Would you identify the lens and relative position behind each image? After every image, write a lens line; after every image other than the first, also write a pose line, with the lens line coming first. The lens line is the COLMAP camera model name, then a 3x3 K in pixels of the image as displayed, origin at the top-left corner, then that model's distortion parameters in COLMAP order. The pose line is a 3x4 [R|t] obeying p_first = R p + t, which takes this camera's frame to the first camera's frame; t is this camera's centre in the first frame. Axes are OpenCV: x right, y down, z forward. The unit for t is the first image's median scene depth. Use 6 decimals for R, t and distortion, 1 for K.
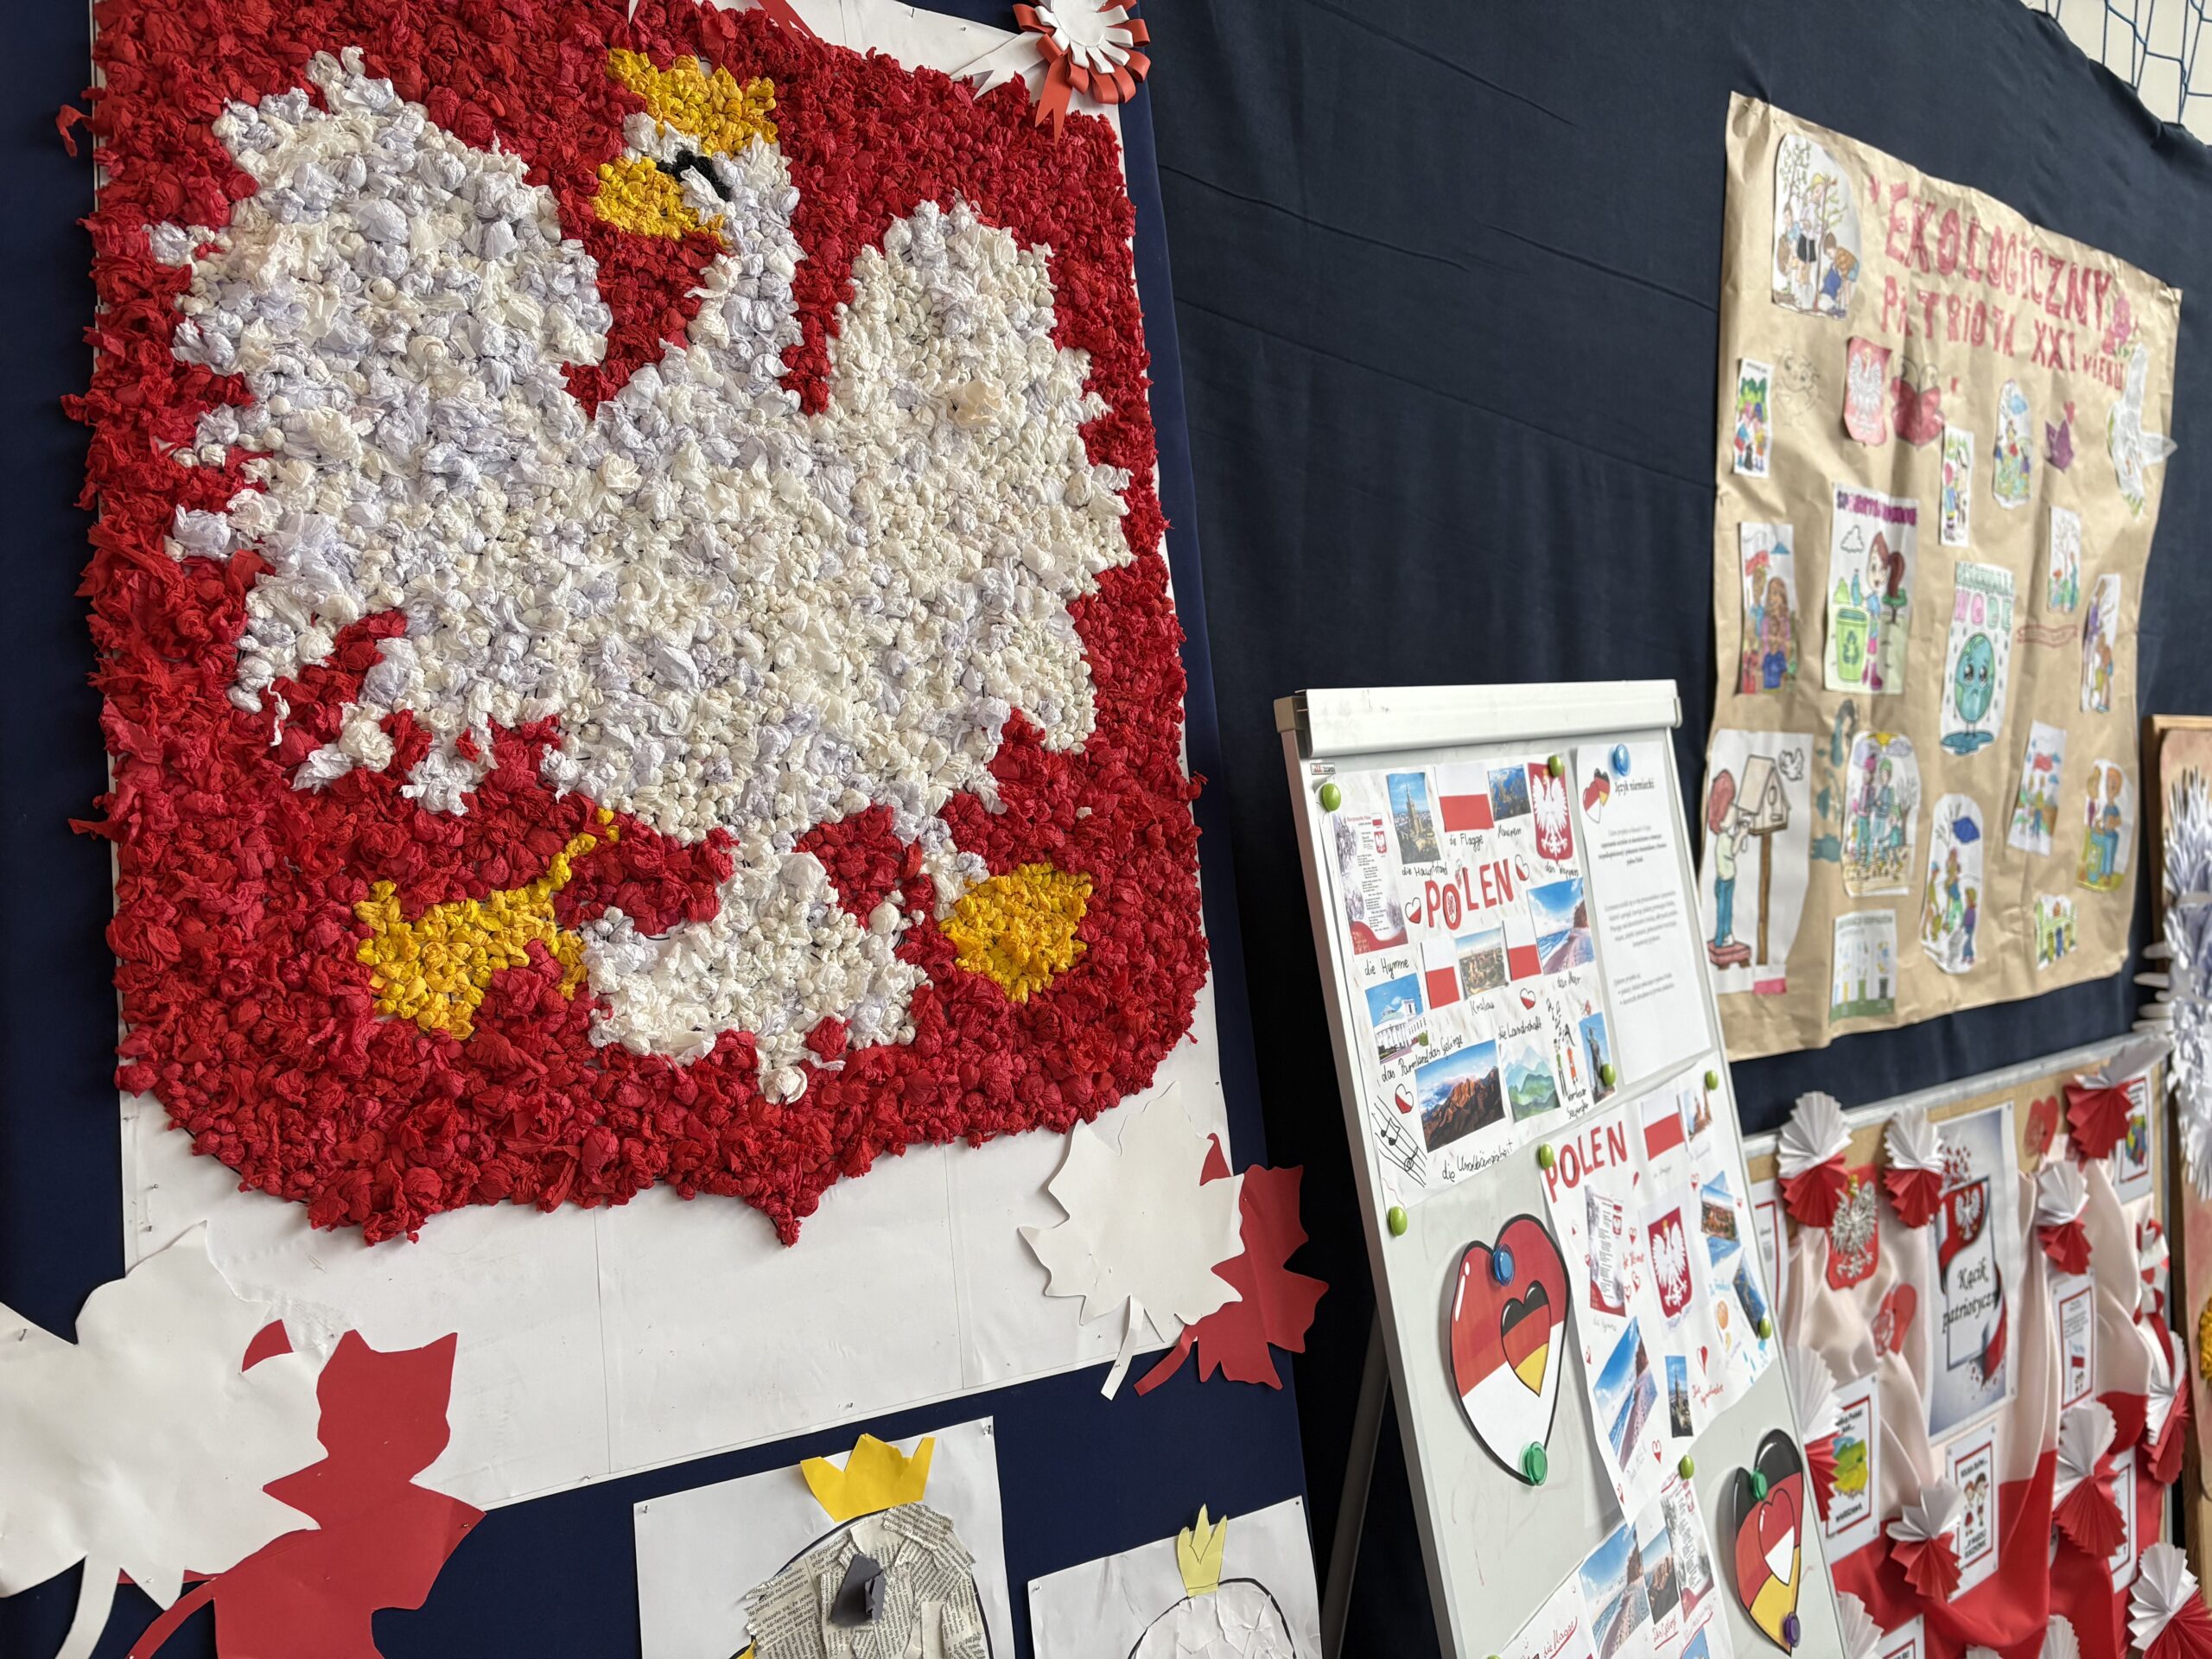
lens RADIAL K [[1691.5, 0, 1118.8], [0, 1691.5, 831.9], [0, 0, 1]] dist [0.034892, -0.041614]
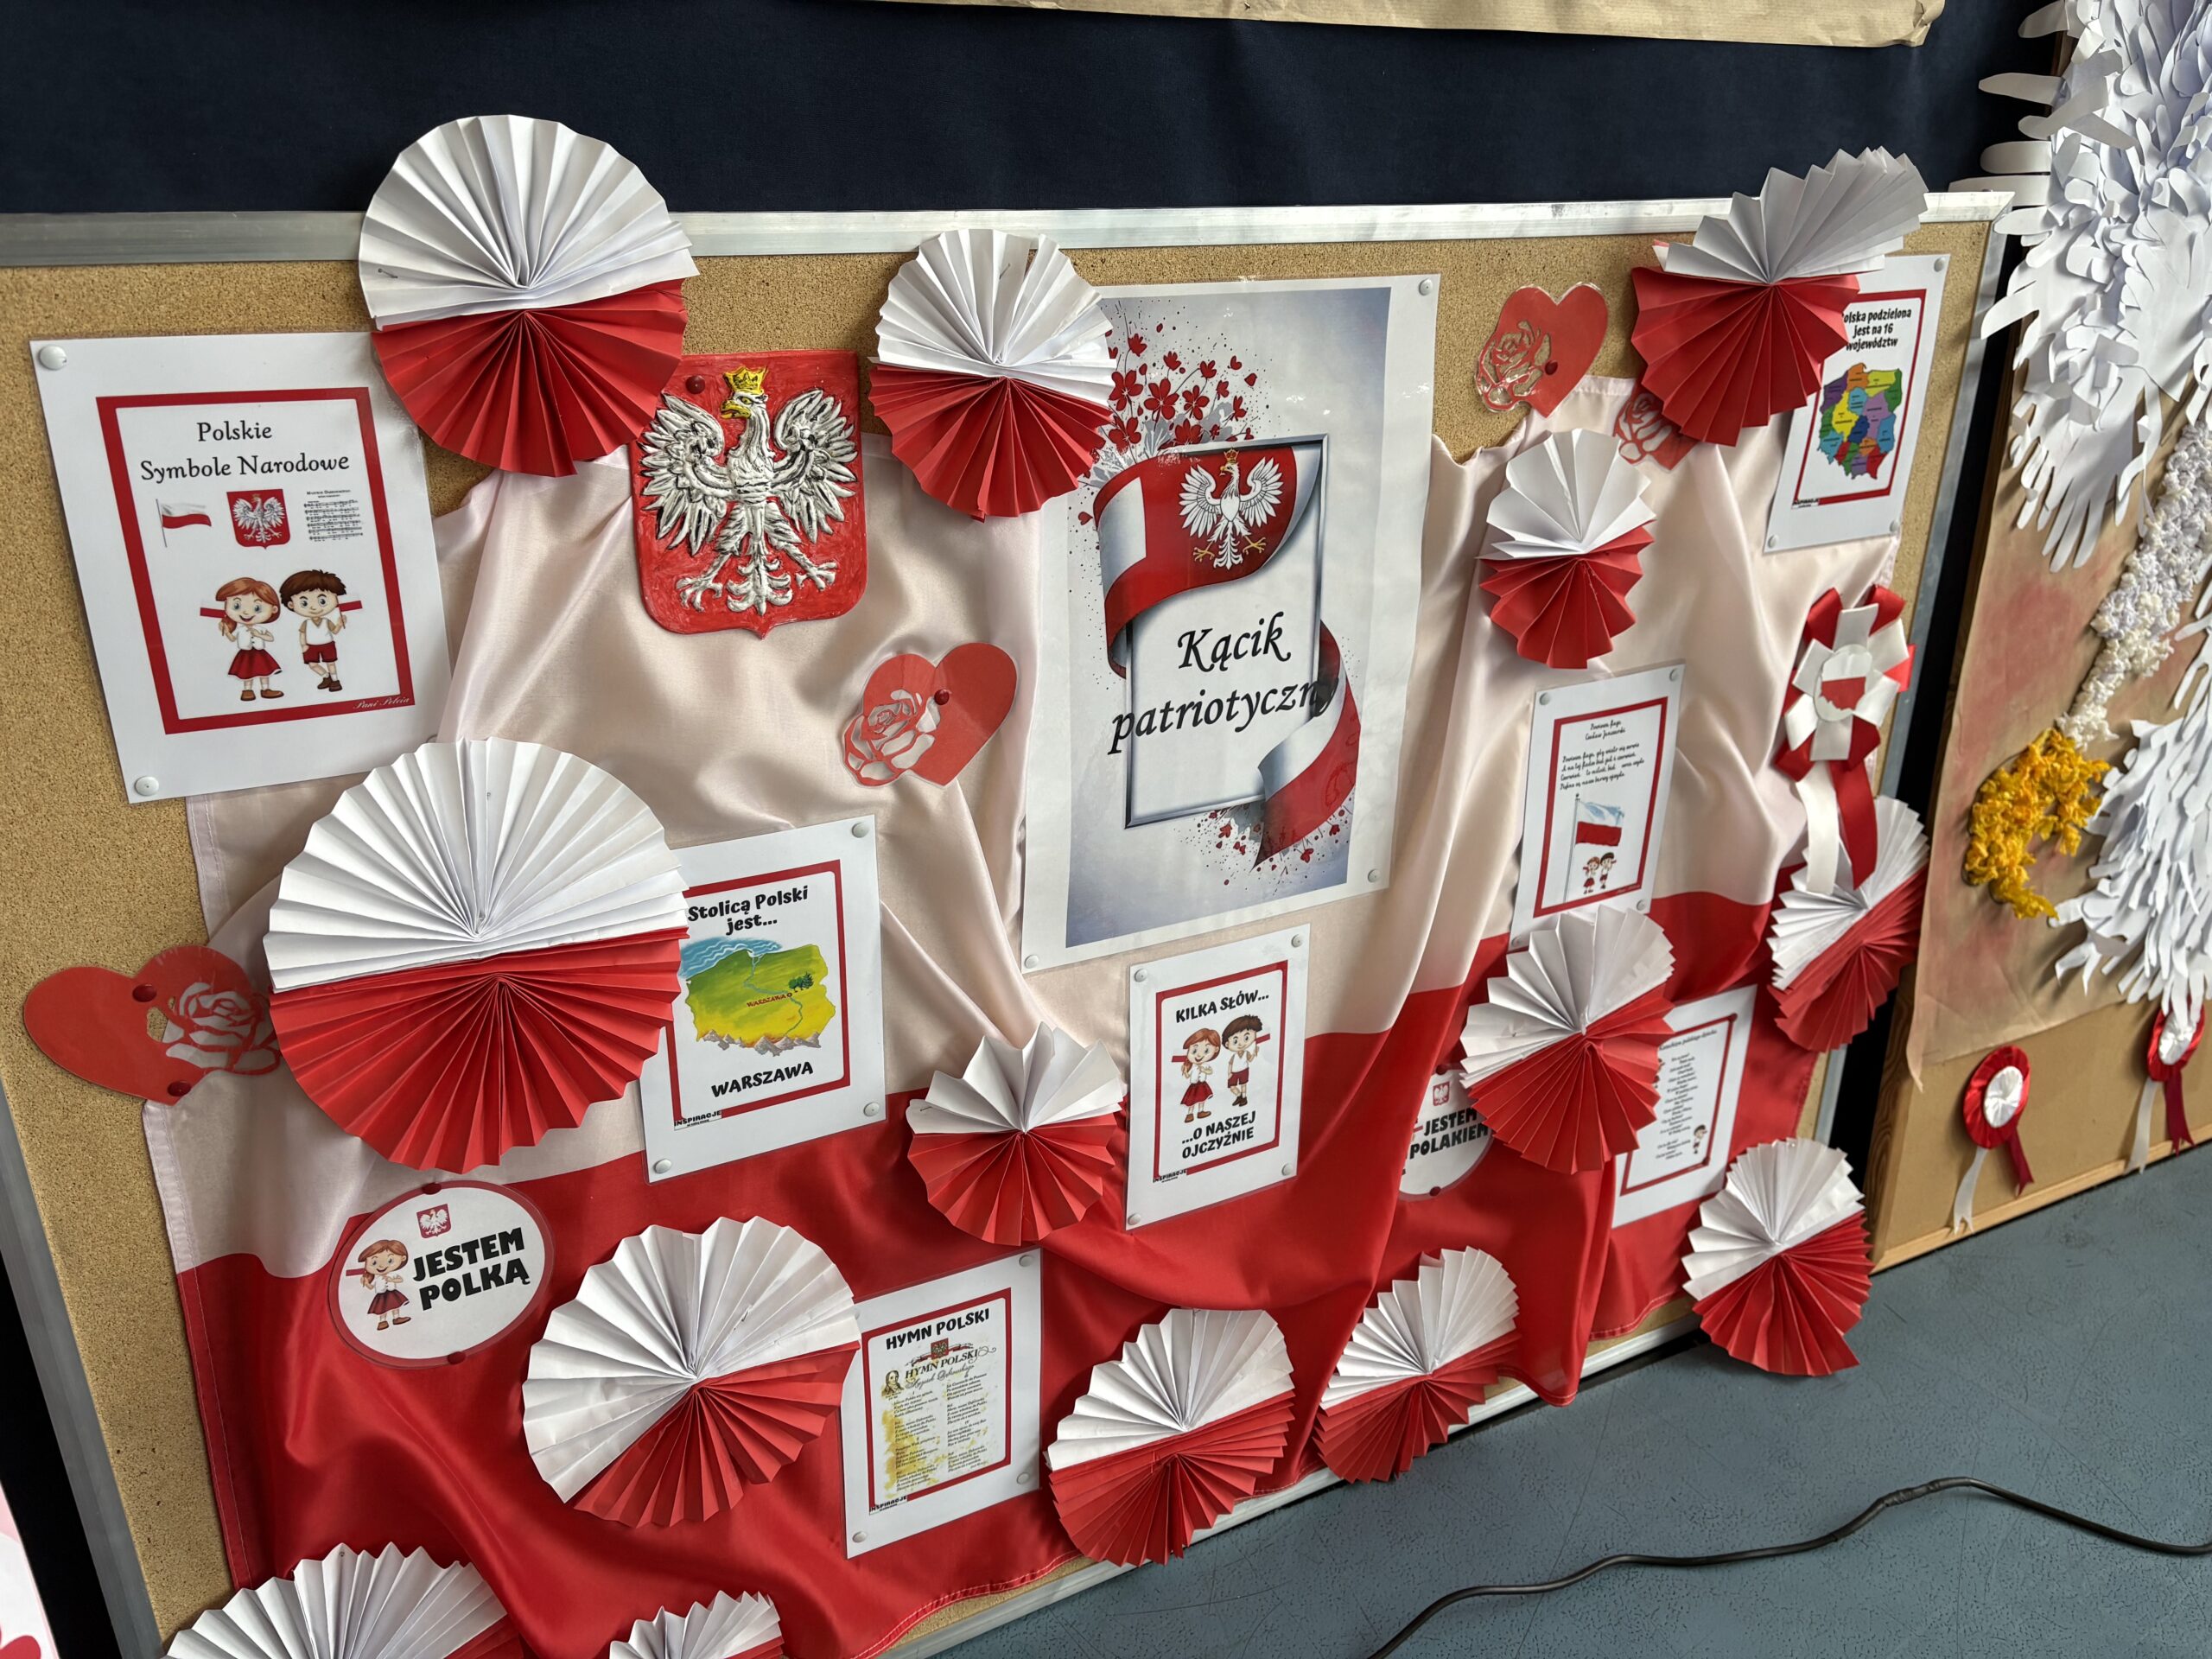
lens RADIAL K [[1691.5, 0, 1118.8], [0, 1691.5, 831.9], [0, 0, 1]] dist [0.034892, -0.041614]
pose [[0.982826, 0.099659, -0.155312, 0.536188], [-0.037030, 0.931021, 0.363082, 0.136823], [0.180783, -0.351096, 0.918722, 0.533865]]
